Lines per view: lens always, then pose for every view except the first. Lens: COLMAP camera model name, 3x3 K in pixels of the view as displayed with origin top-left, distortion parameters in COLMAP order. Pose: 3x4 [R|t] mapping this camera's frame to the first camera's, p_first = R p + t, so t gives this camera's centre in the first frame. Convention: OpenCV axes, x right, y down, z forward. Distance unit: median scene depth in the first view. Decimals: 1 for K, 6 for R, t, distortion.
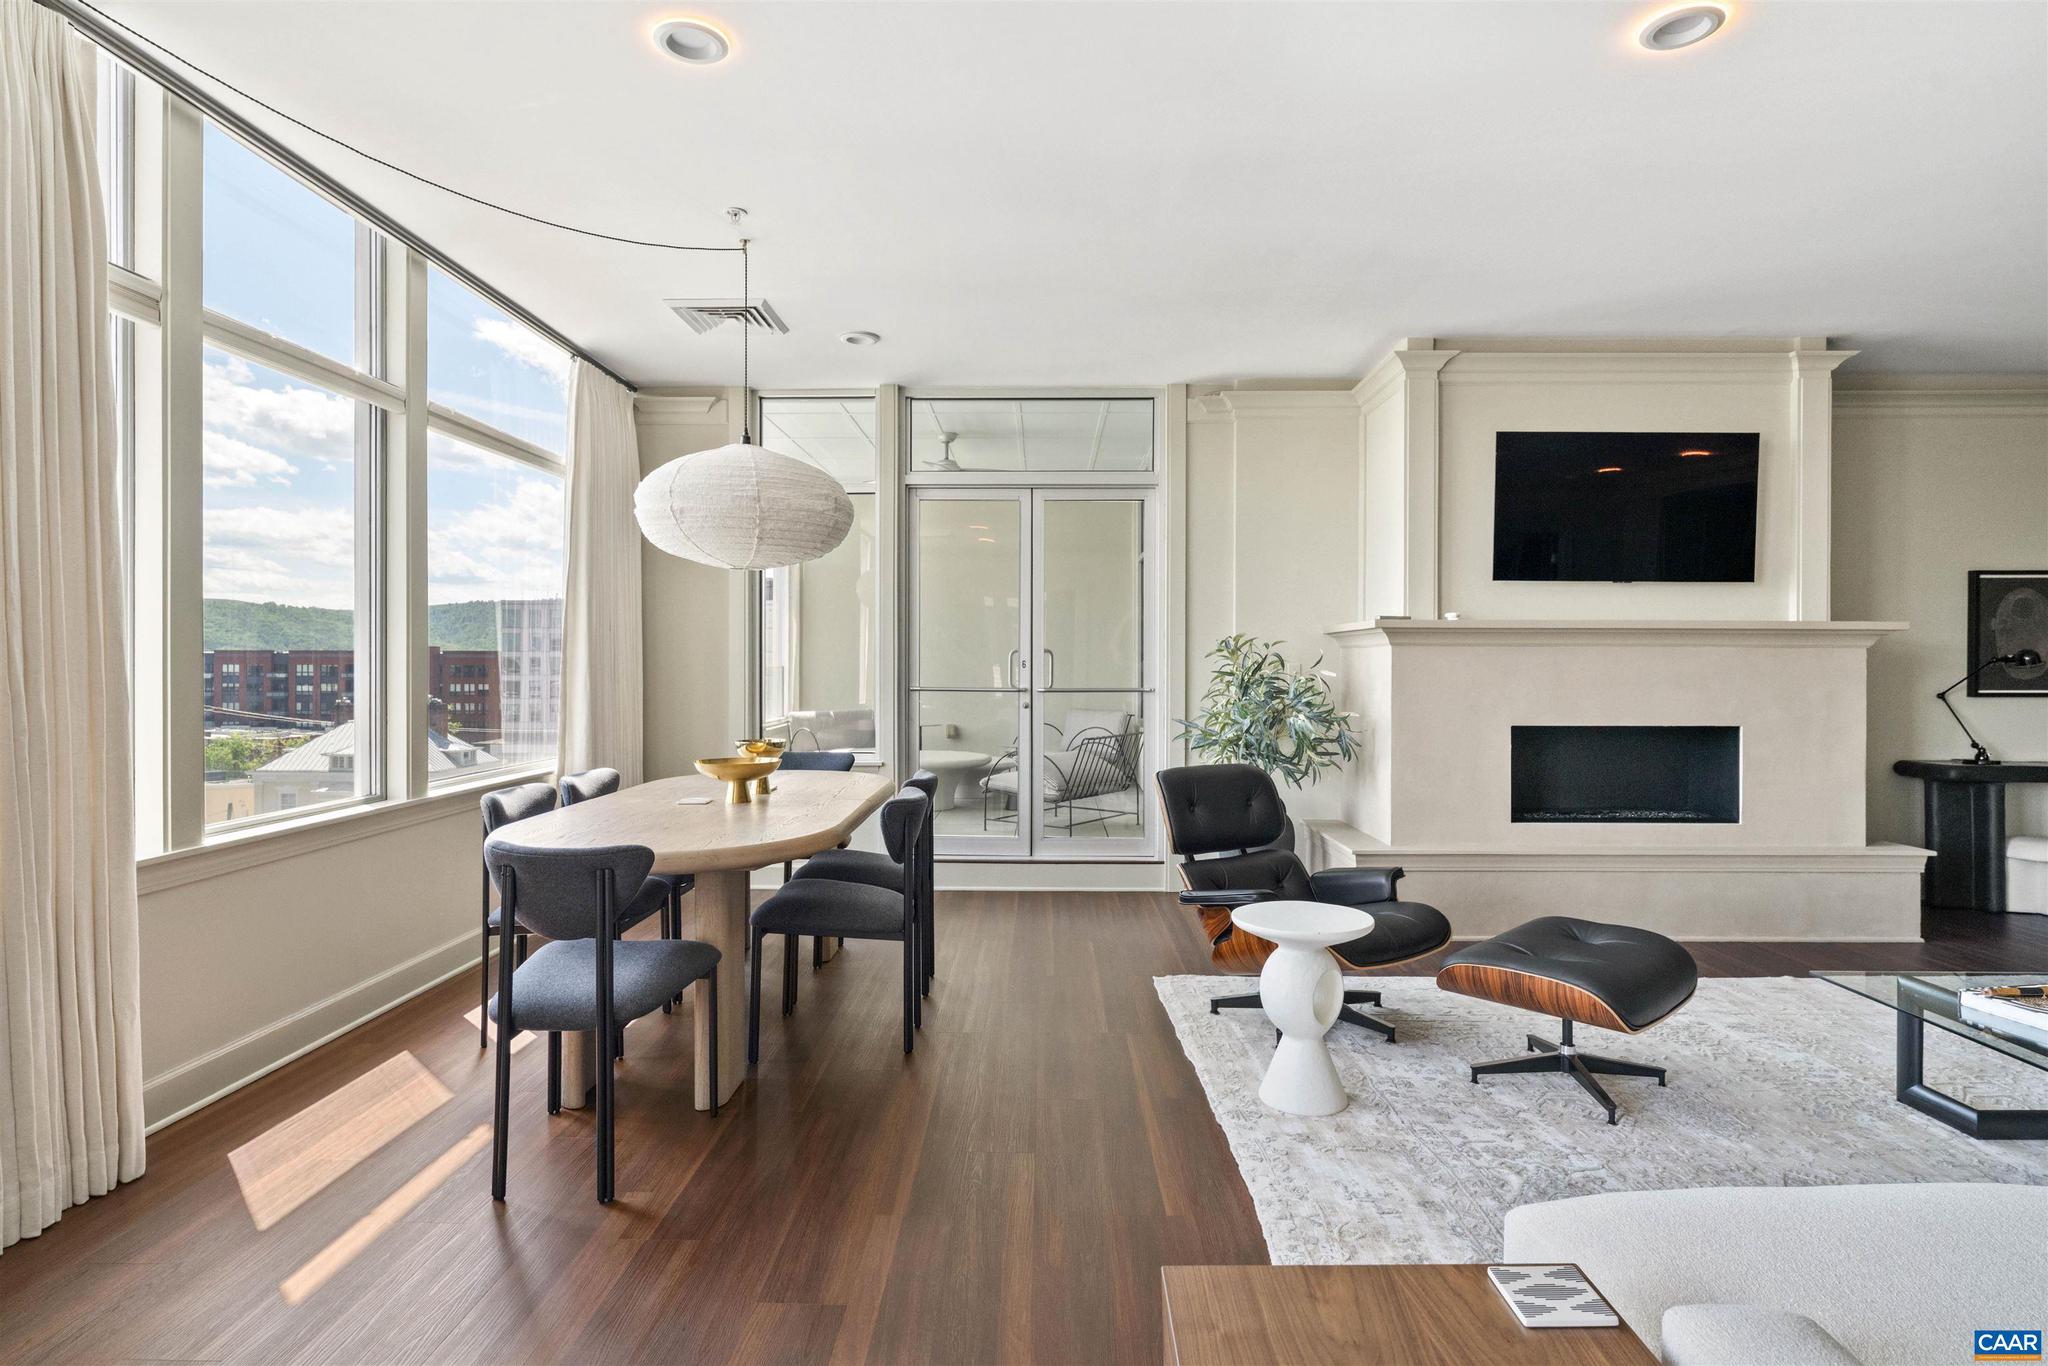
lens RADIAL K [[1057.7, 0, 1035.7], [0, 1057.7, 674.7], [0, 0, 1]] dist [0.002897, -0.001935]
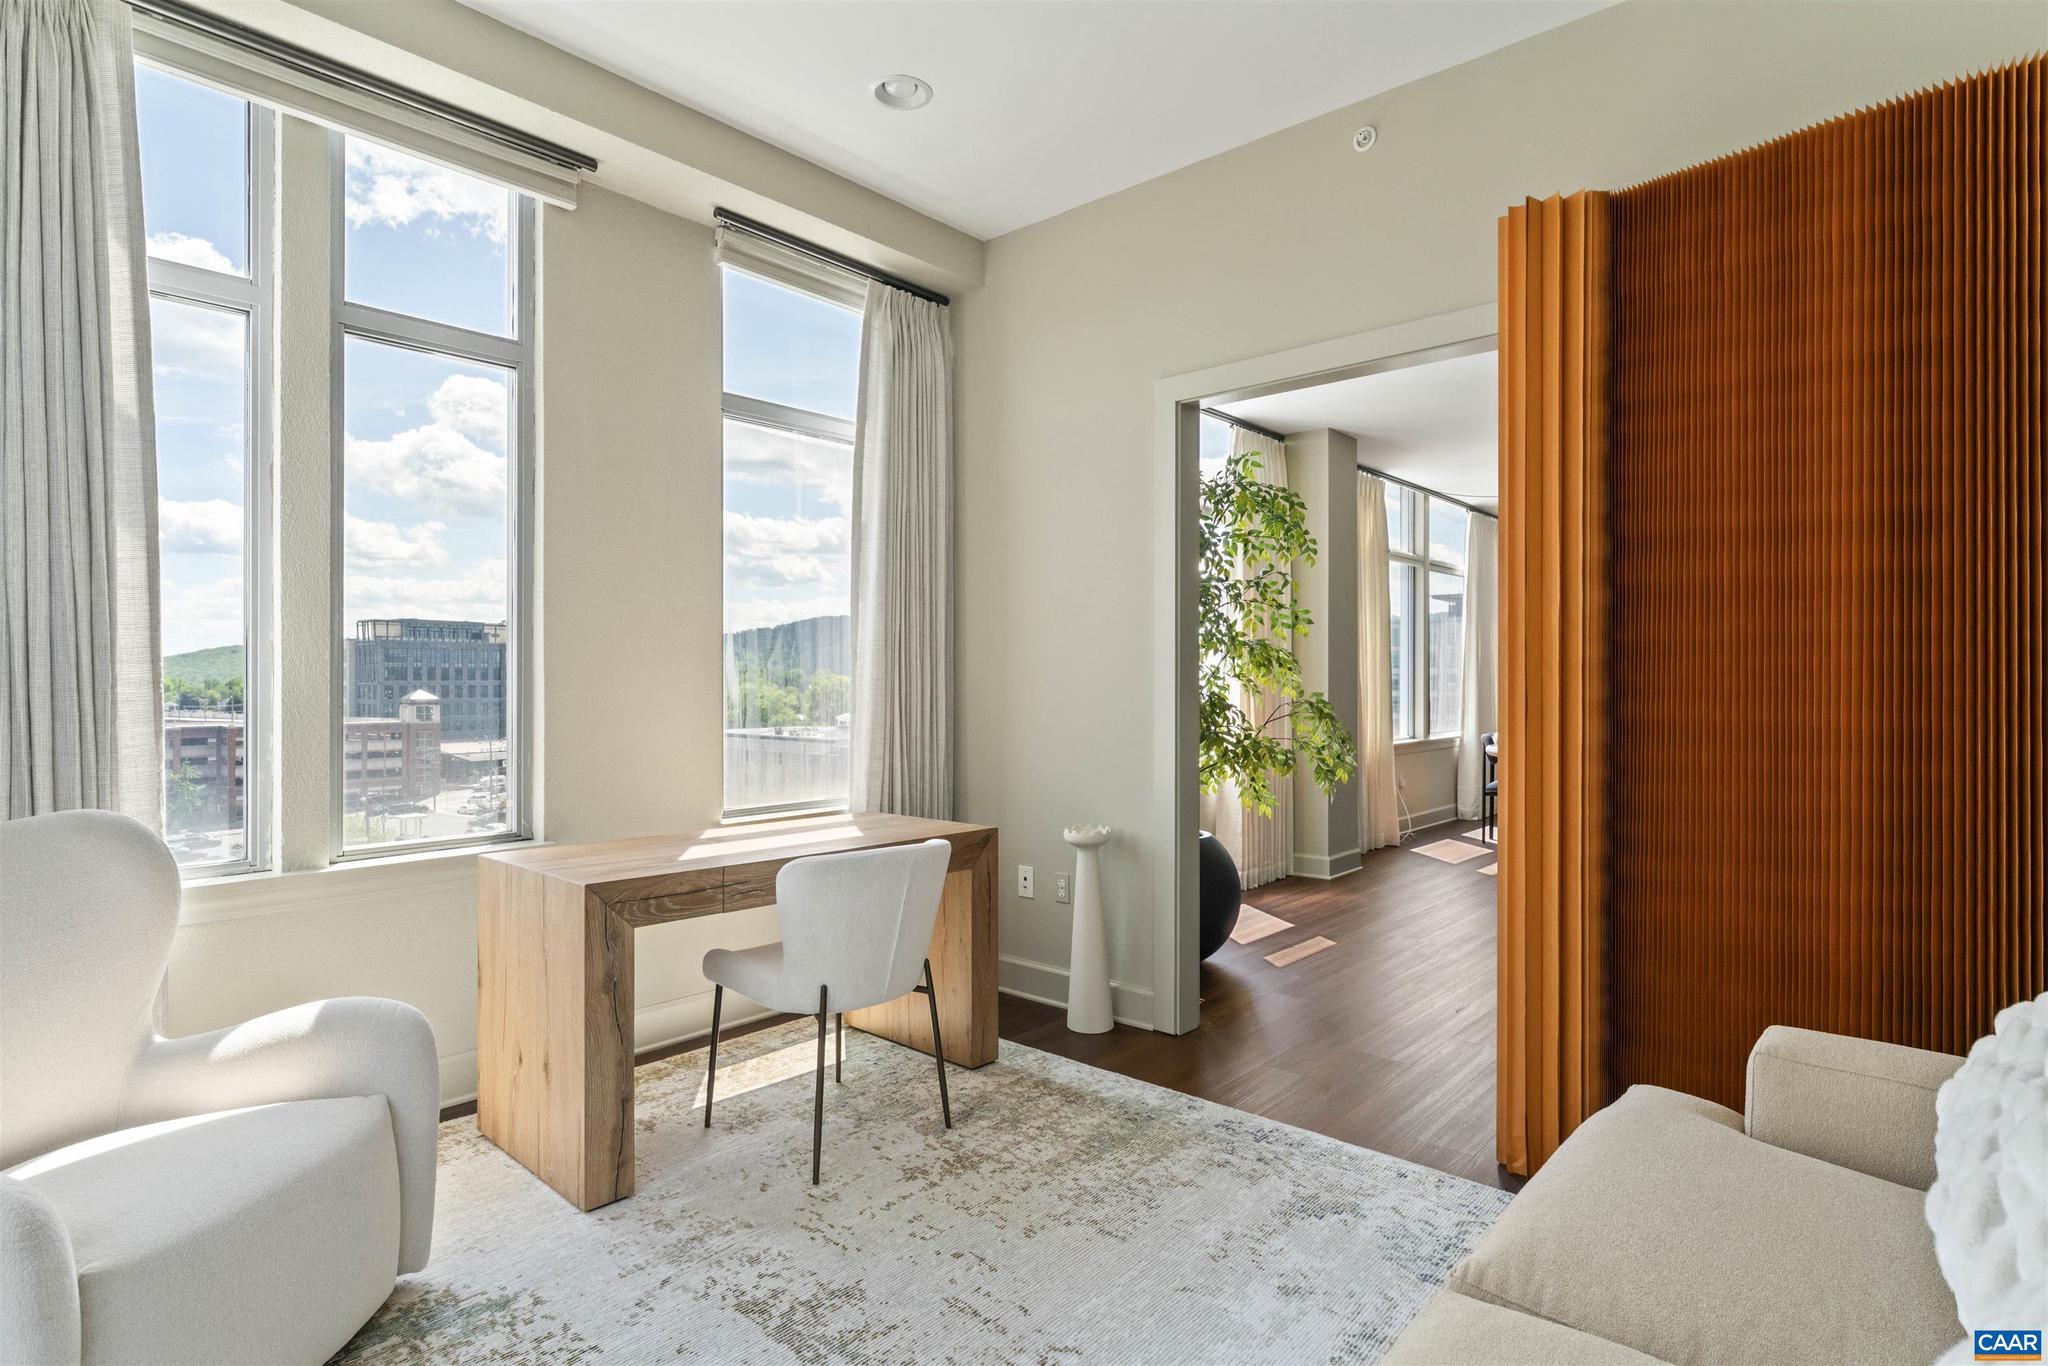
lens RADIAL K [[1057.7, 0, 1039.1], [0, 1057.7, 690.5], [0, 0, 1]] dist [0.002897, -0.001935]
pose [[0.783702, 0.003204, -0.621129, 0.128279], [-0.001886, 0.999994, 0.002779, 0.008290], [0.621134, -0.001006, 0.783703, -1.009721]]
